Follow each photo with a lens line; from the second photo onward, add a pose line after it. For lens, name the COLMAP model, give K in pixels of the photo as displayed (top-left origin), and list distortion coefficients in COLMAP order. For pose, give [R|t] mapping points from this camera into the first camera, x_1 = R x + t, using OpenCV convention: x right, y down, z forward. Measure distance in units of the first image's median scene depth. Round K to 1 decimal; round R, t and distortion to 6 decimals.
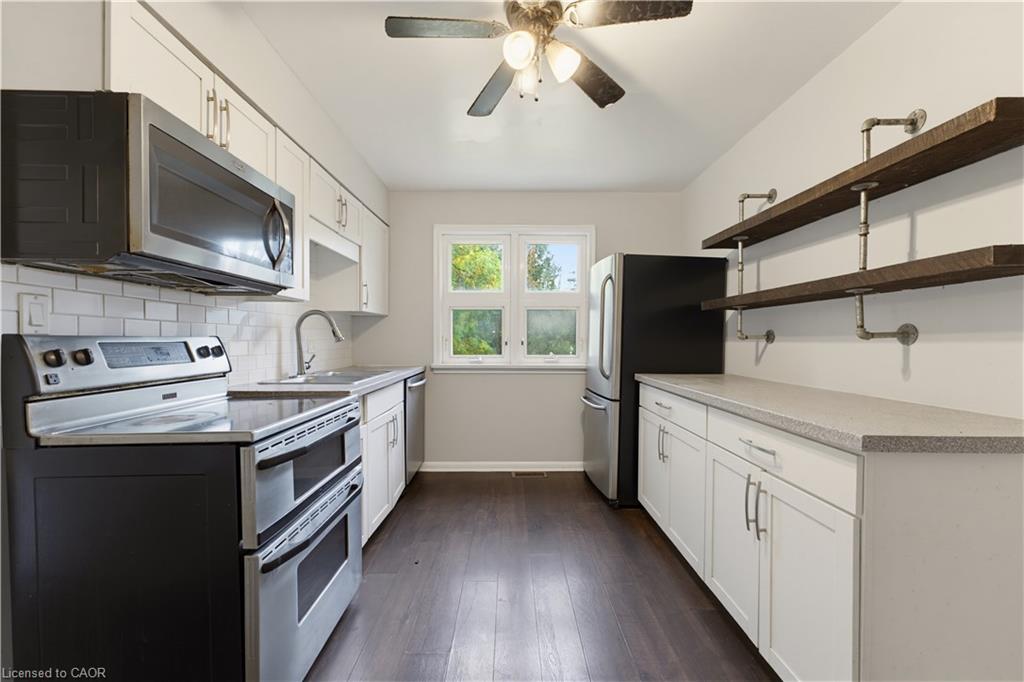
lens RADIAL K [[405.6, 0, 514.2], [0, 405.6, 343.6], [0, 0, 1]] dist [-0.001374, -0.000144]
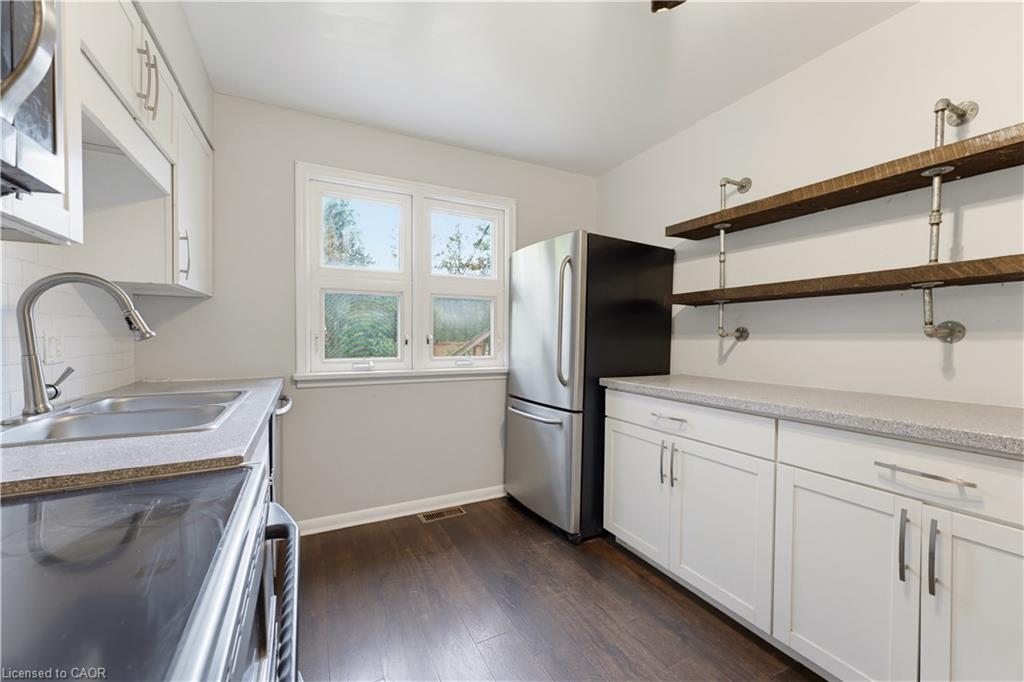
lens RADIAL K [[405.6, 0, 514.9], [0, 405.6, 343.8], [0, 0, 1]] dist [-0.001374, -0.000144]
pose [[0.896352, -0.006042, 0.443302, -0.227116], [0.002748, 0.999964, 0.008072, -0.003028], [-0.443334, -0.006018, 0.896336, 0.331818]]
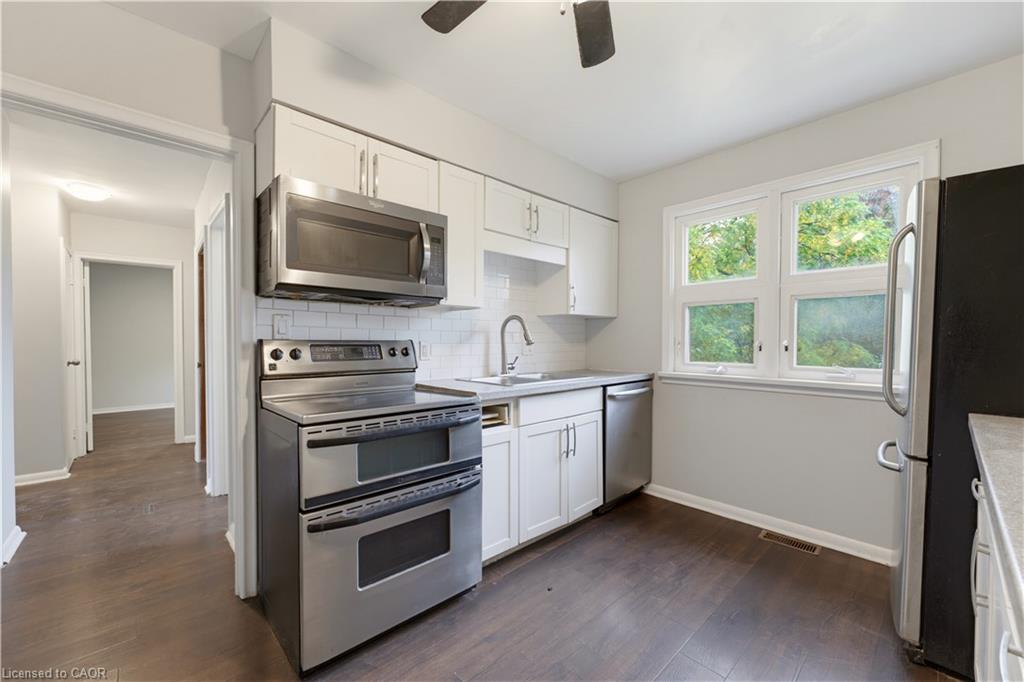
lens RADIAL K [[405.6, 0, 515.2], [0, 405.6, 344.0], [0, 0, 1]] dist [-0.001374, -0.000144]
pose [[0.674567, 0.005379, -0.738194, 0.289405], [-0.009526, 0.999954, -0.001418, -0.004217], [0.738152, 0.007989, 0.674587, 0.255422]]
